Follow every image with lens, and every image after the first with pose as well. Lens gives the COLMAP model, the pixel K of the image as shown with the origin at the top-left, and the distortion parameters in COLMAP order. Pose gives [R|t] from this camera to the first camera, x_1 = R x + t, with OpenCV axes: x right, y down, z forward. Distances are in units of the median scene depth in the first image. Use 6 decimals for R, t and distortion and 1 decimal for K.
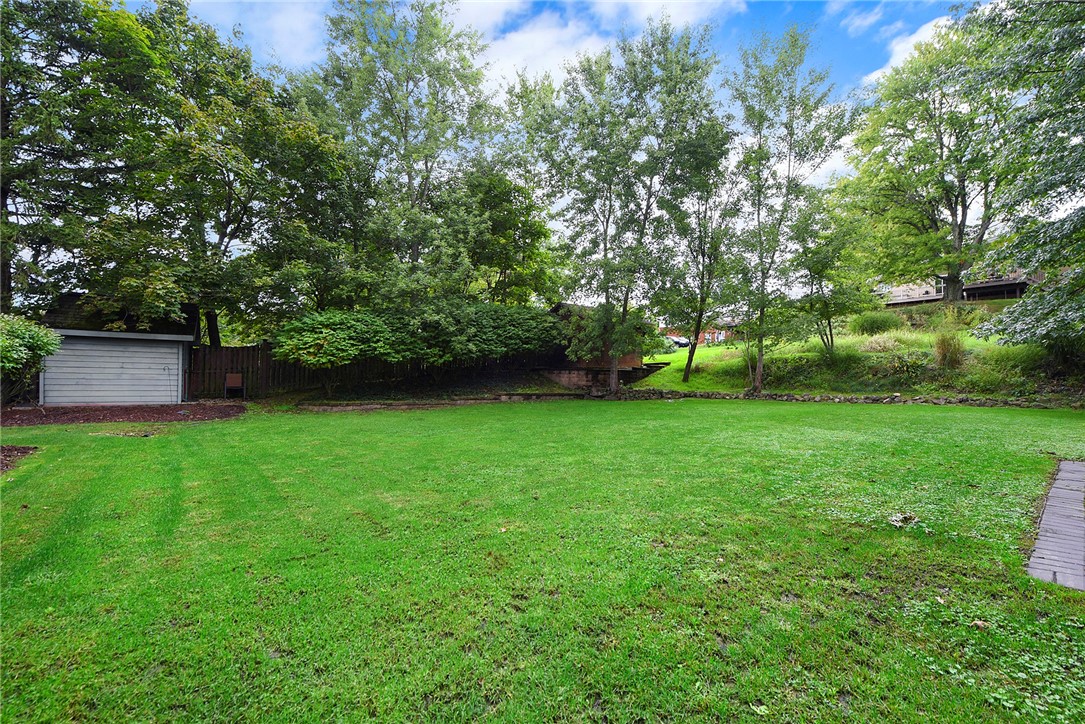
lens RADIAL K [[444.4, 0, 538.8], [0, 444.4, 358.3], [0, 0, 1]] dist [-0.007093, -0.000528]
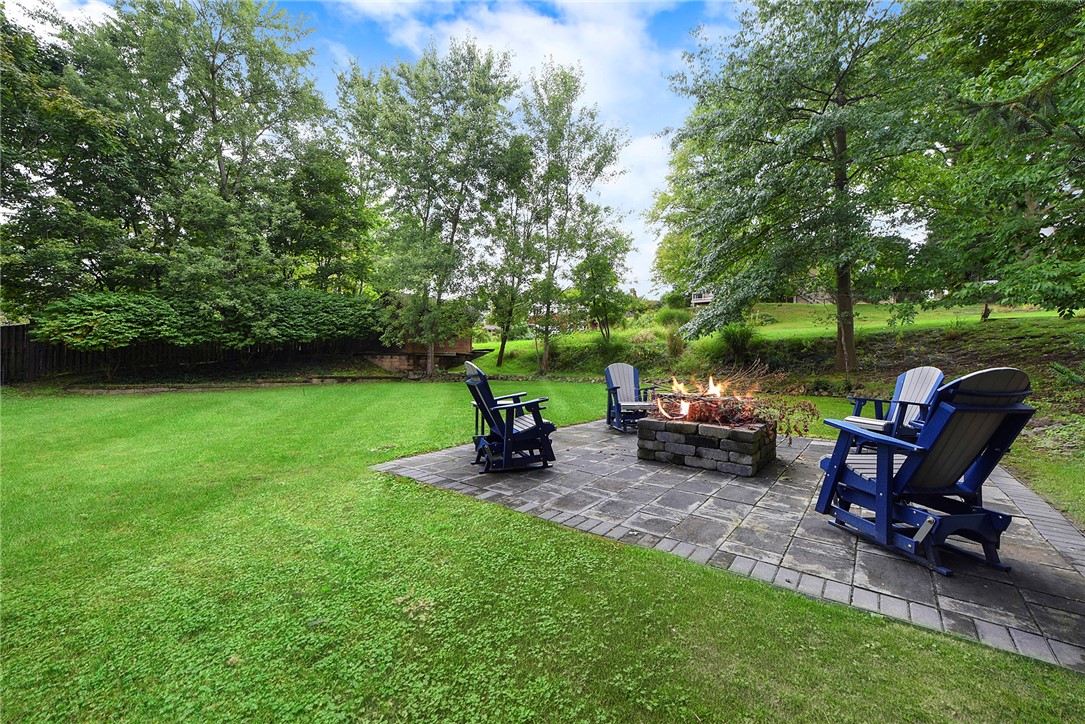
lens RADIAL K [[444.4, 0, 538.8], [0, 444.4, 358.3], [0, 0, 1]] dist [-0.007093, -0.000528]
pose [[0.971022, 0.007829, 0.238860, 0.194873], [-0.015928, 0.999361, 0.031998, -0.006448], [-0.238457, -0.034875, 0.970527, -0.151427]]
